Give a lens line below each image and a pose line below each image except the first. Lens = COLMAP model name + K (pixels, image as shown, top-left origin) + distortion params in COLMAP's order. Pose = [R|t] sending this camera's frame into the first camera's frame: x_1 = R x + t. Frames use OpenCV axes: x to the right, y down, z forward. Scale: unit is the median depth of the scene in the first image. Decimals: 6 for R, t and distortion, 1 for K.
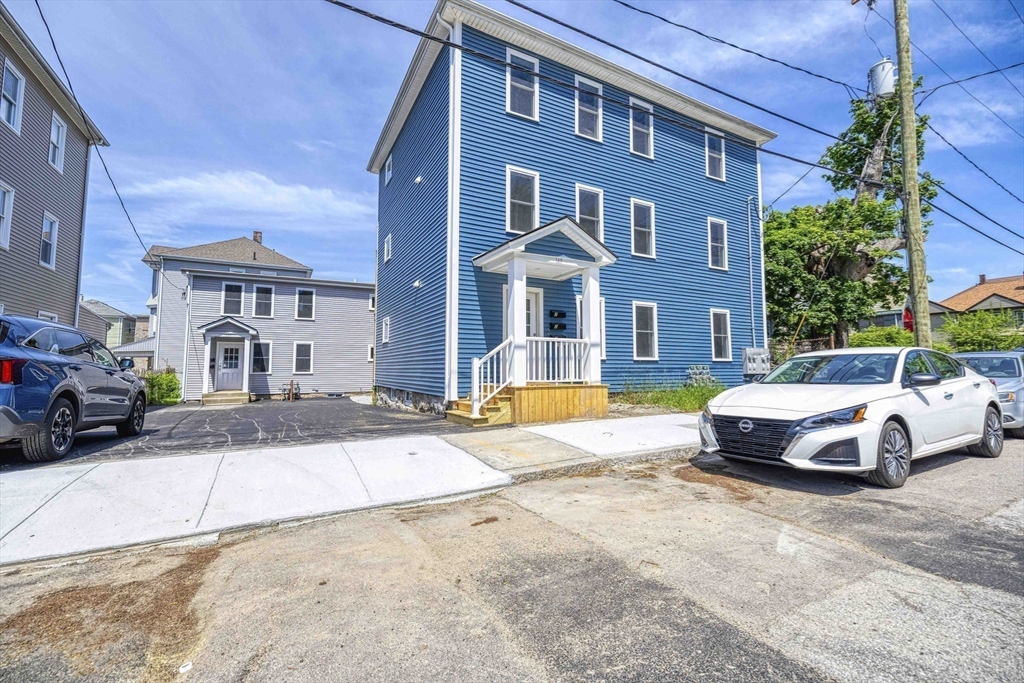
lens RADIAL K [[411.4, 0, 512.0], [0, 411.4, 341.5], [0, 0, 1]] dist [-0.000016, 0.000054]
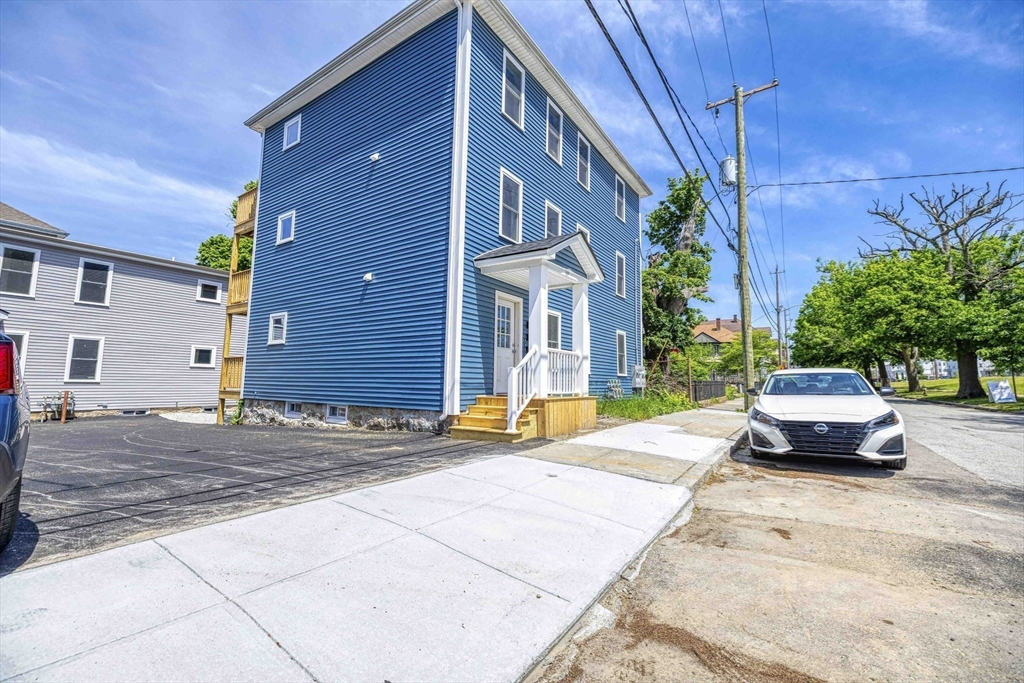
lens RADIAL K [[411.4, 0, 512.0], [0, 411.4, 341.5], [0, 0, 1]] dist [-0.000016, 0.000054]
pose [[0.895834, 0.056751, 0.440751, -0.430947], [-0.043499, 0.998247, -0.040123, 0.016389], [-0.442255, 0.016771, 0.896732, 0.150494]]
